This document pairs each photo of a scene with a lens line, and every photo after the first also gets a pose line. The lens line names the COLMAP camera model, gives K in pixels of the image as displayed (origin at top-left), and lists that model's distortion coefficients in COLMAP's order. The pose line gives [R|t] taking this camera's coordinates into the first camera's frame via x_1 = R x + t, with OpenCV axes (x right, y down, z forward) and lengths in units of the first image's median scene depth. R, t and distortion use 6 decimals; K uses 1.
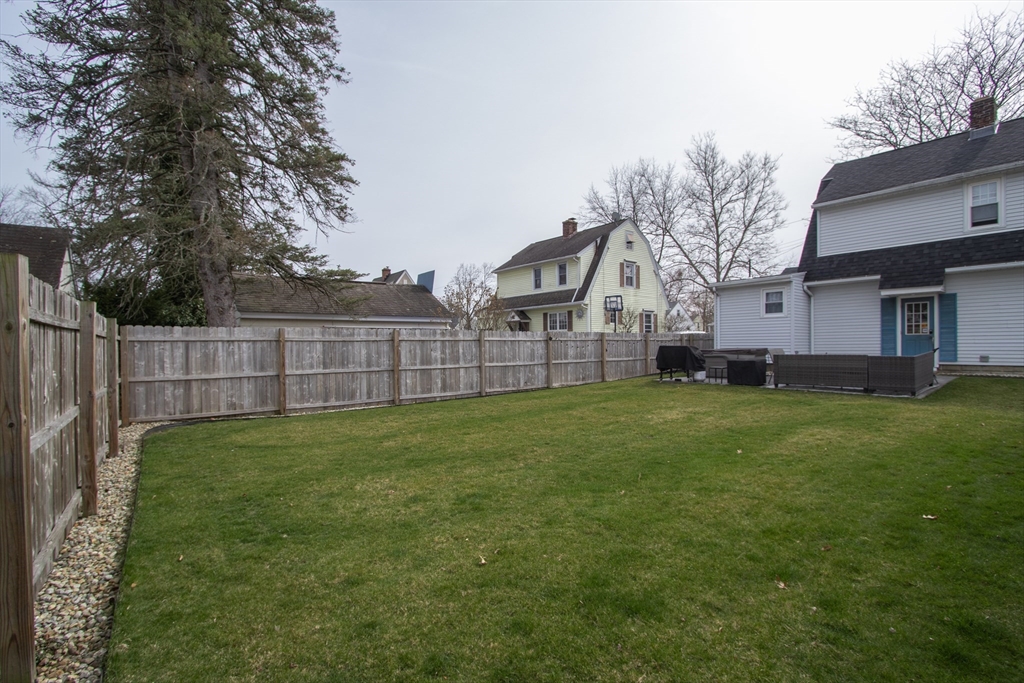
lens RADIAL K [[477.7, 0, 499.3], [0, 477.7, 350.8], [0, 0, 1]] dist [-0.020924, 0.004241]
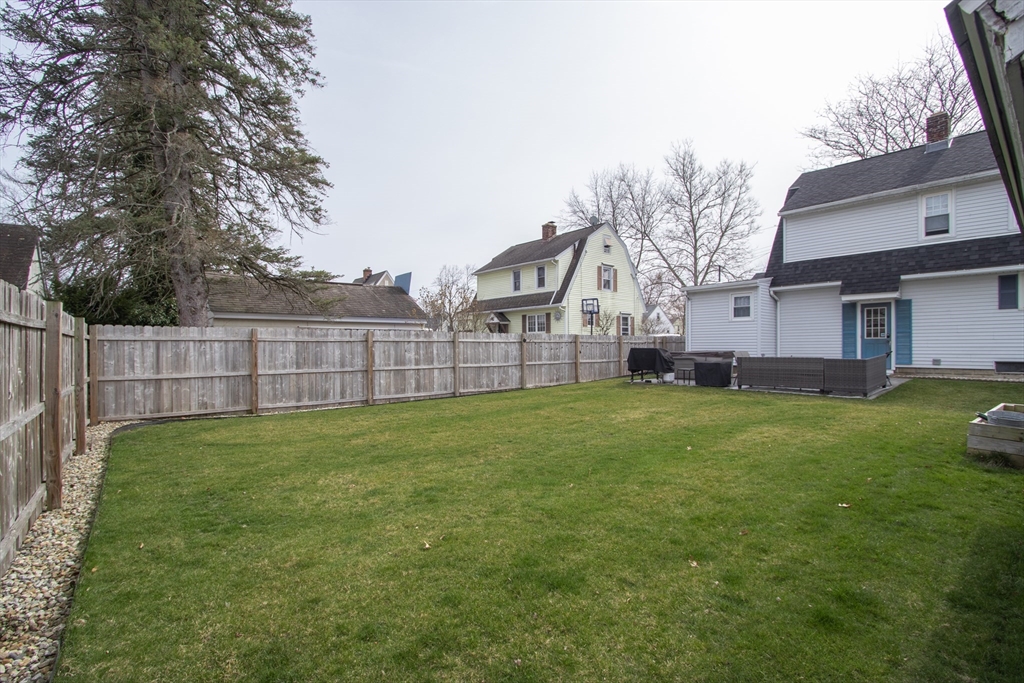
lens RADIAL K [[477.7, 0, 499.6], [0, 477.7, 350.9], [0, 0, 1]] dist [-0.020924, 0.004241]
pose [[0.999365, 0.005061, 0.035283, 0.017202], [-0.004953, 0.999983, -0.003165, 0.000471], [-0.035299, 0.002988, 0.999372, -0.016564]]
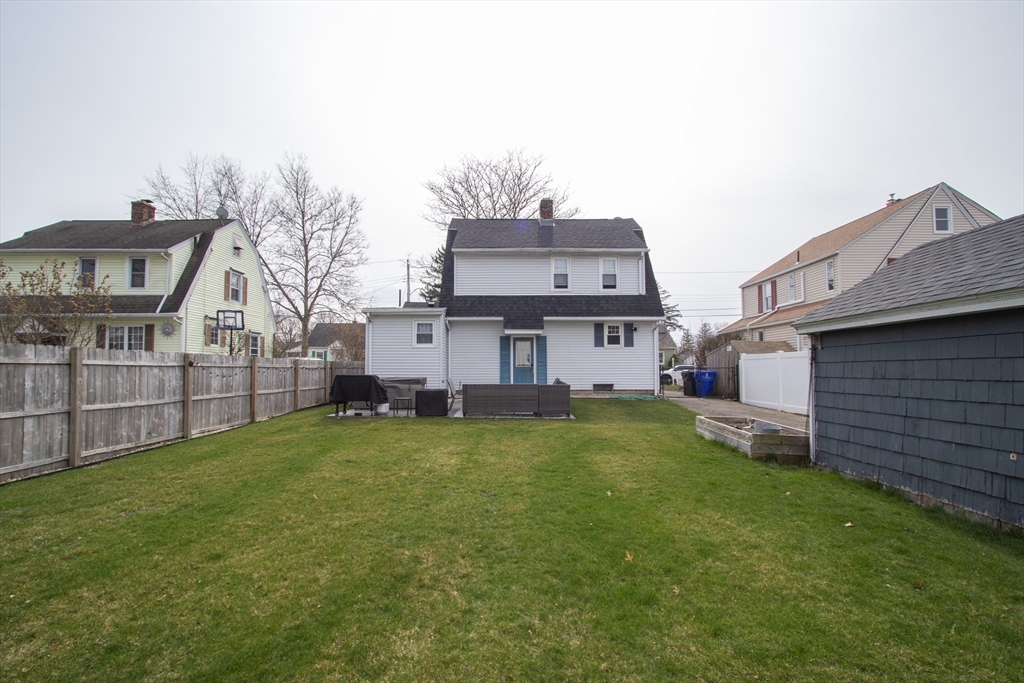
lens RADIAL K [[477.7, 0, 524.4], [0, 477.7, 349.4], [0, 0, 1]] dist [-0.020924, 0.004241]
pose [[0.607682, 0.045416, 0.792881, -0.130397], [0.002726, 0.998238, -0.059268, -0.004671], [-0.794176, 0.038178, 0.606488, 0.216186]]
